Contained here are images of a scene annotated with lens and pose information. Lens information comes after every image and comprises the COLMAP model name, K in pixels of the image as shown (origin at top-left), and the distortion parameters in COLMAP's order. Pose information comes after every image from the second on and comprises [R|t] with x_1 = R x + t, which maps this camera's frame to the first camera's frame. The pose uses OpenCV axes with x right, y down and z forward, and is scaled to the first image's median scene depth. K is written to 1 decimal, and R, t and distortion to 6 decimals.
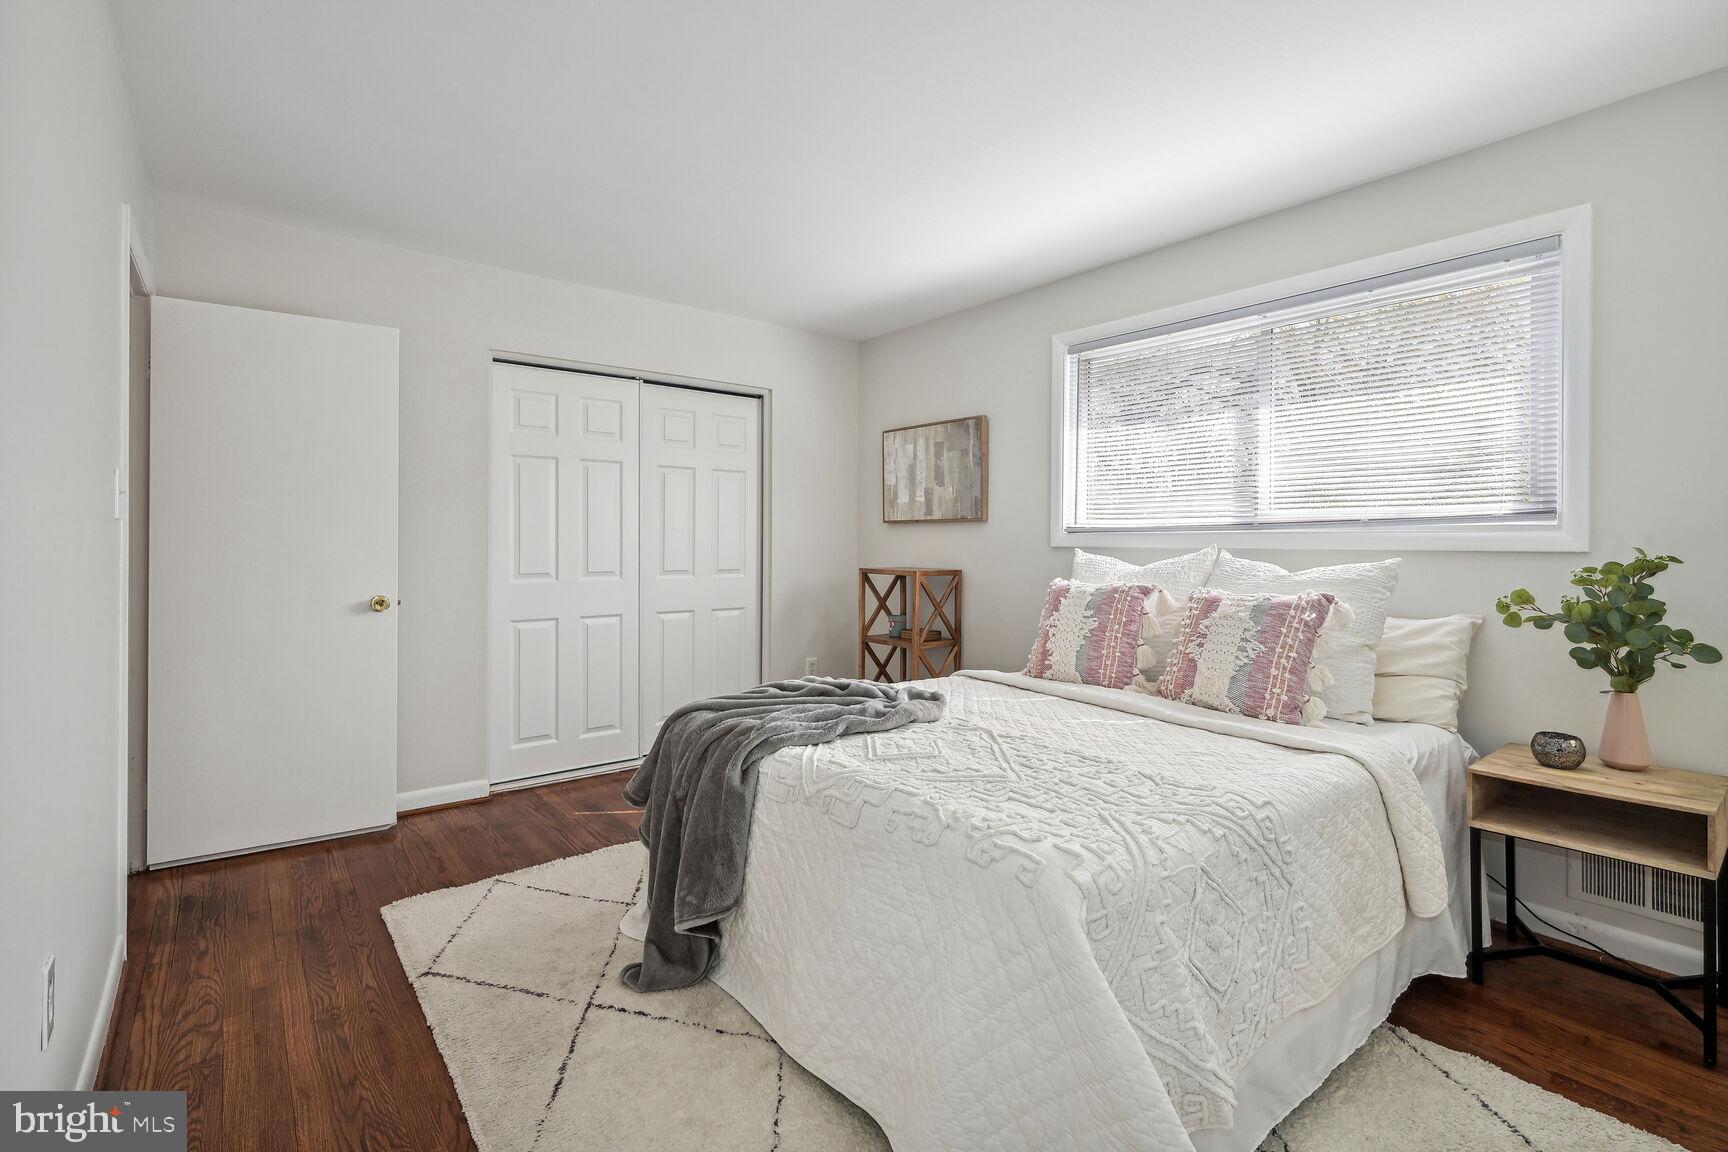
lens RADIAL K [[794.1, 0, 864.6], [0, 794.1, 551.6], [0, 0, 1]] dist [-0.000031, 0.000052]
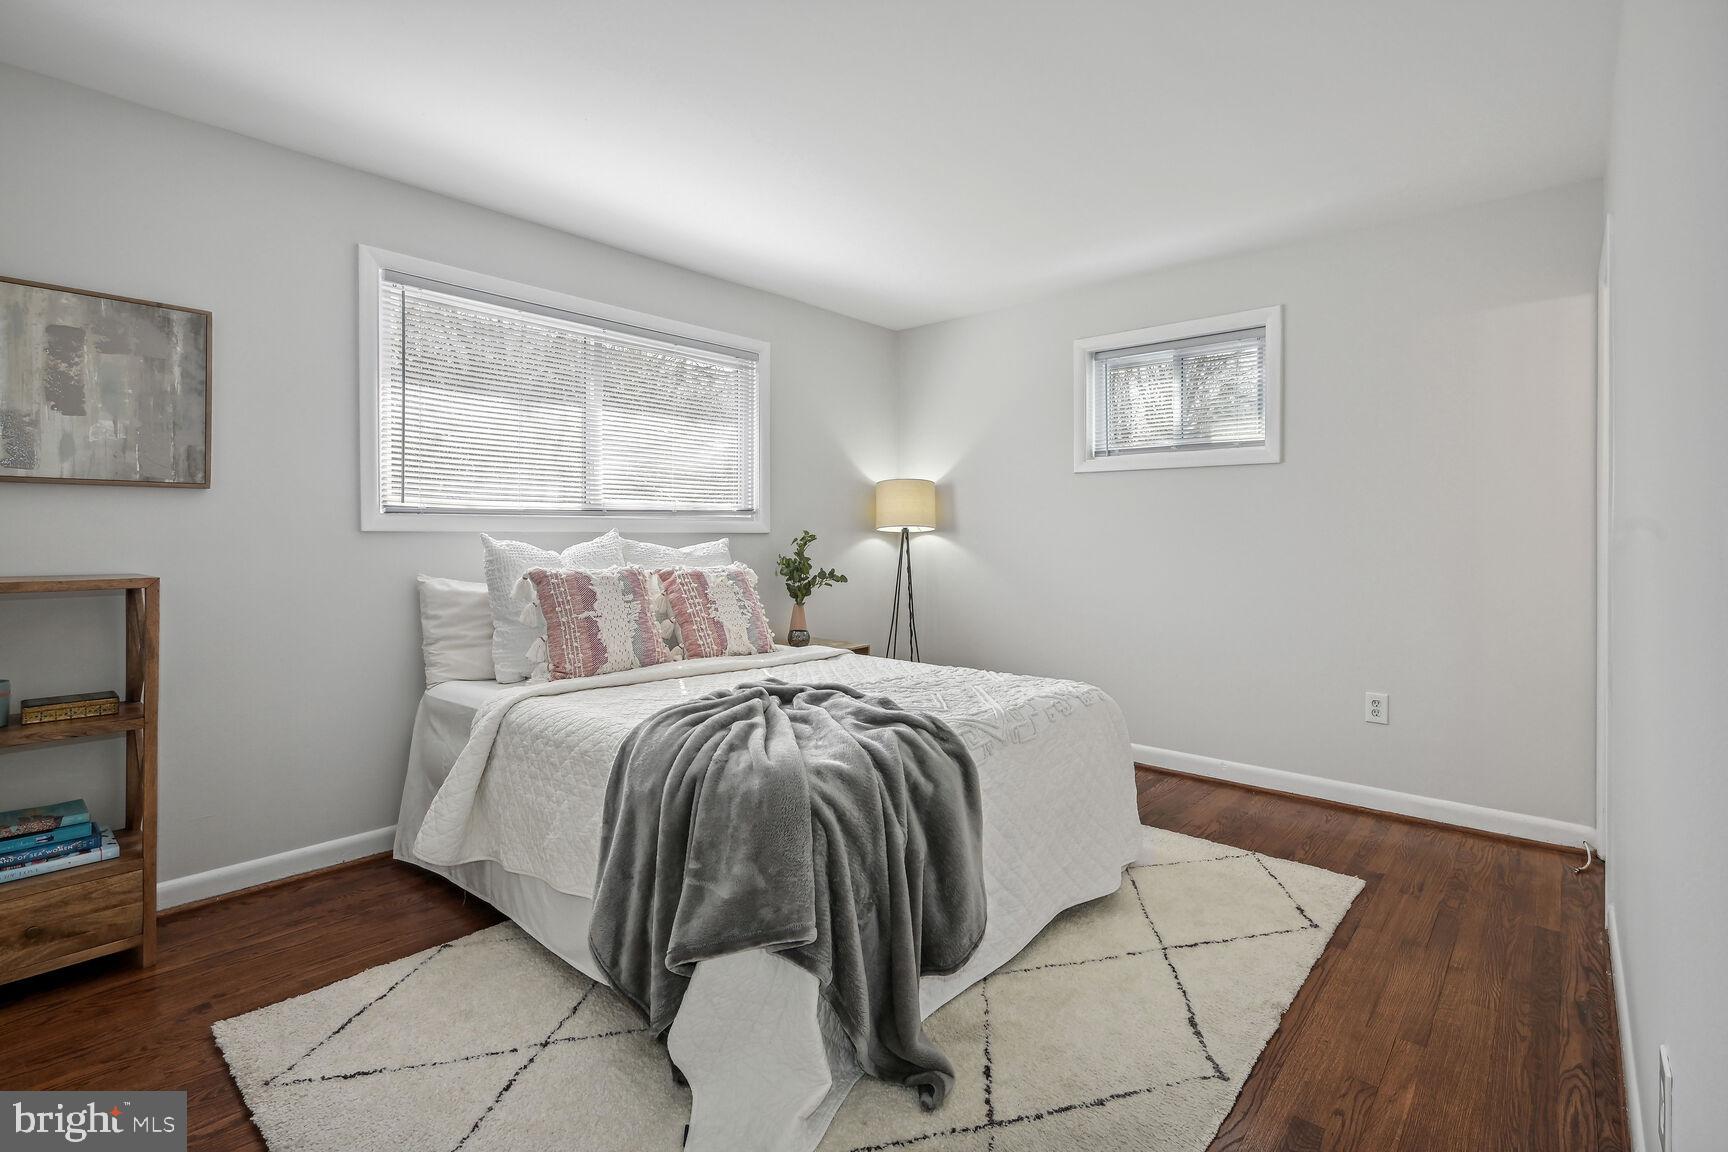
lens RADIAL K [[796.7, 0, 861.1], [0, 796.7, 534.4], [0, 0, 1]] dist [0.000753, 0.000136]
pose [[-0.155119, -0.005390, 0.987881, -0.591374], [0.006520, 0.999958, 0.006479, -0.004910], [-0.987874, 0.007446, -0.155077, 0.683830]]
